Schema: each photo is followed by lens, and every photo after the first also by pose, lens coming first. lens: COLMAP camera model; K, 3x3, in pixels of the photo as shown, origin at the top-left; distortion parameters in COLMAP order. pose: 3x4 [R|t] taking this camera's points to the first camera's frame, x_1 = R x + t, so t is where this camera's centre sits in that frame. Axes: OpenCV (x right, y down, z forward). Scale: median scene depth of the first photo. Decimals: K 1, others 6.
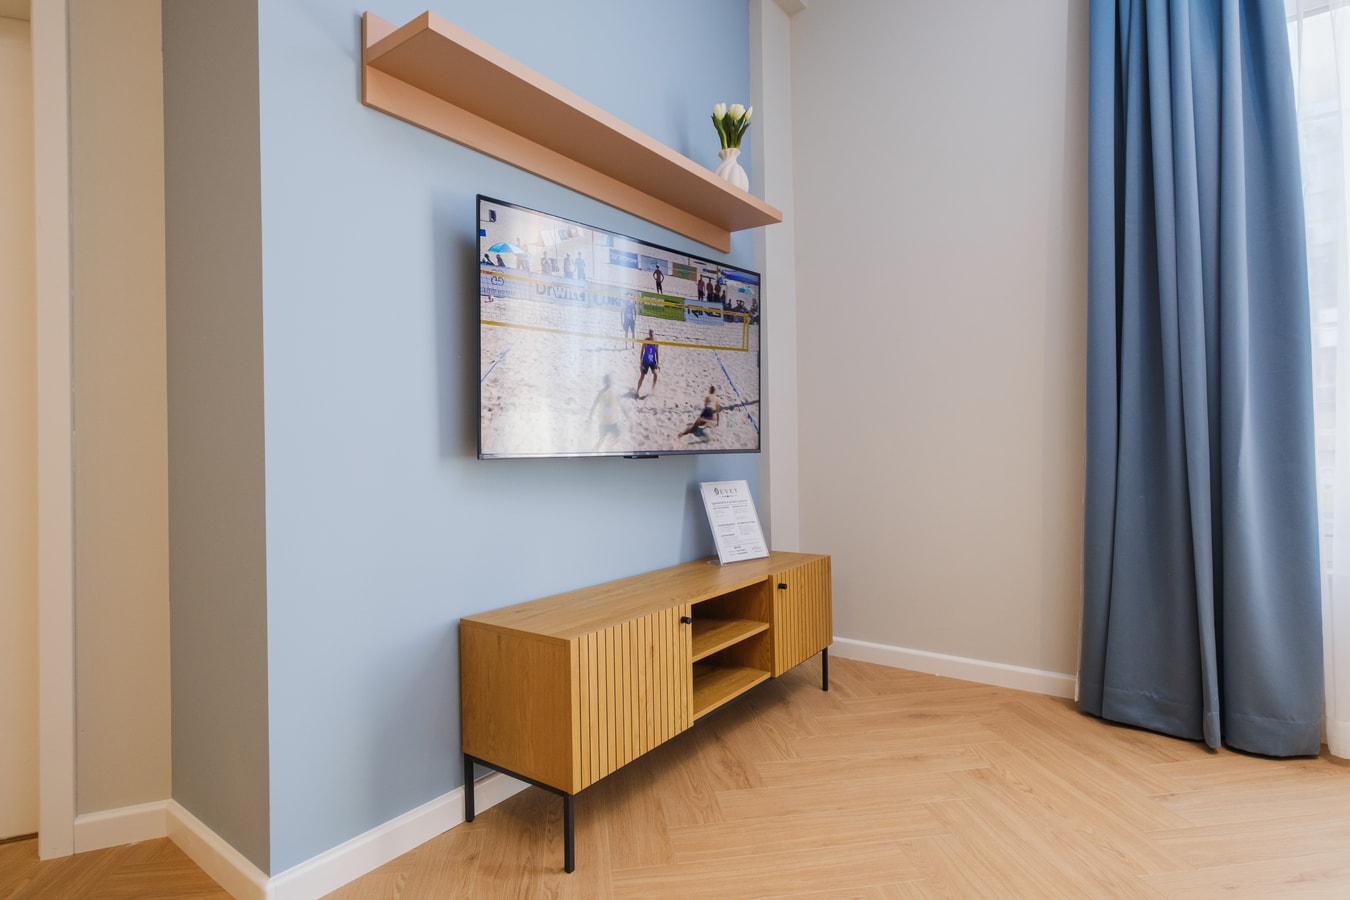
lens RADIAL K [[683.7, 0, 675.0], [0, 683.7, 450.0], [0, 0, 1]] dist [-0.004270, -0.001206]
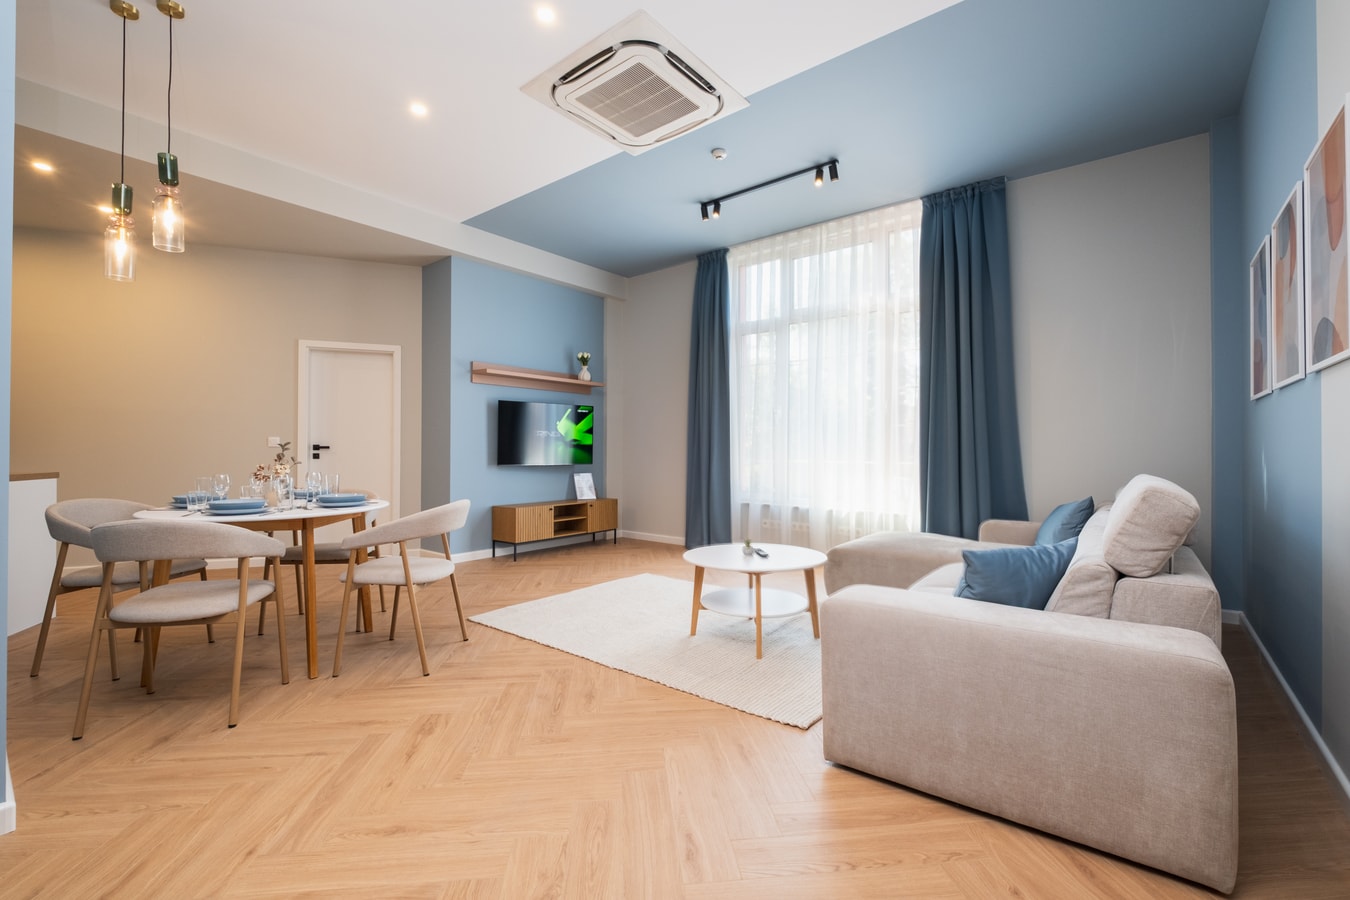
lens RADIAL K [[577.7, 0, 675.0], [0, 577.7, 450.0], [0, 0, 1]] dist [0.001560, -0.004939]
pose [[0.999028, 0.020033, -0.039253, 0.809201], [-0.019896, 0.999795, 0.003861, -0.105822], [0.039322, -0.003076, 0.999222, -2.151800]]
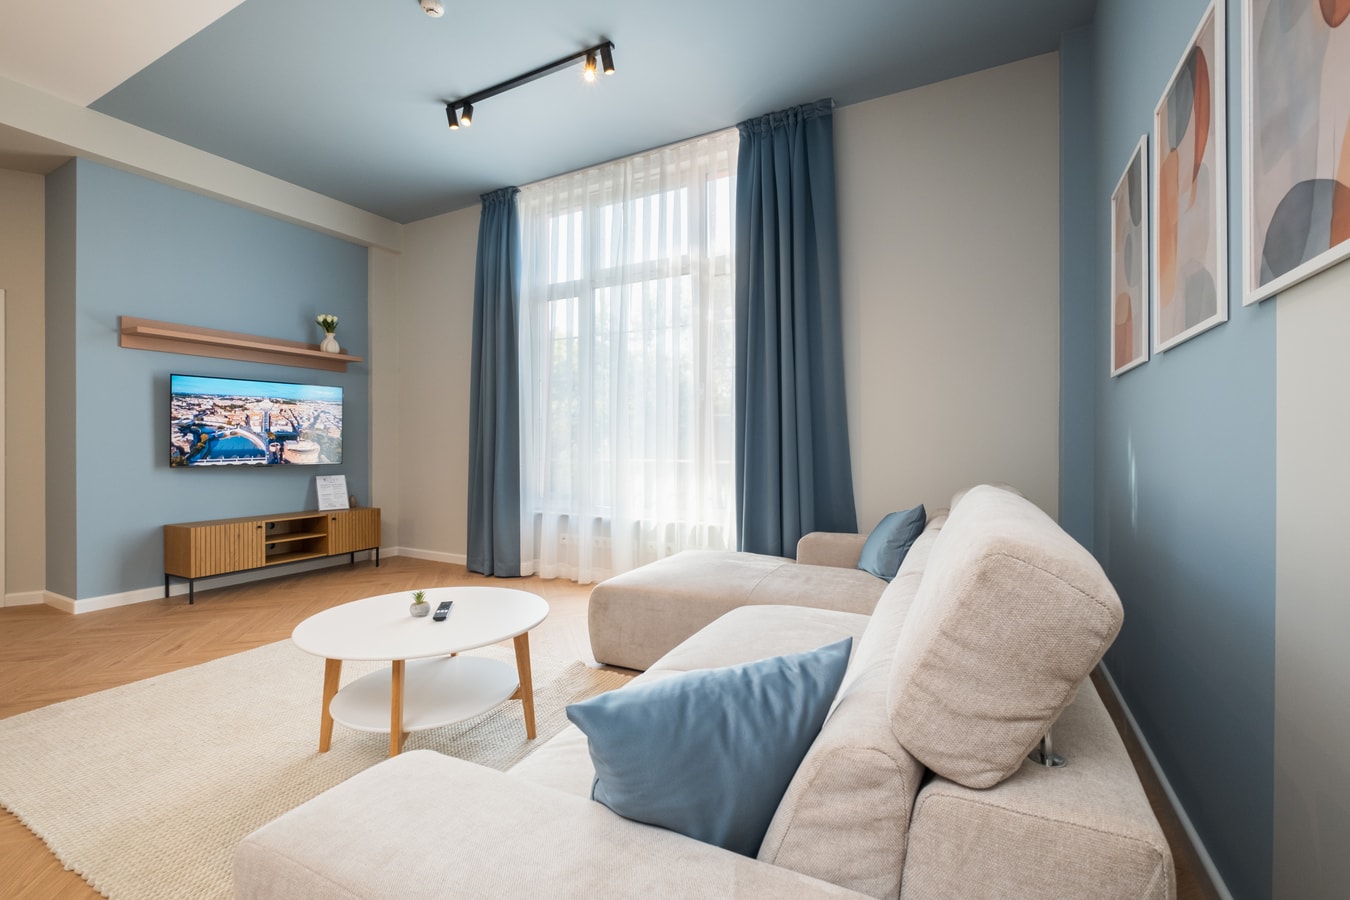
lens RADIAL K [[577.7, 0, 675.0], [0, 577.7, 450.0], [0, 0, 1]] dist [0.001560, -0.004939]
pose [[0.988424, 0.017296, 0.150731, 1.284873], [-0.018903, 0.999779, 0.009232, -0.111912], [-0.150537, -0.011974, 0.988532, -1.517421]]
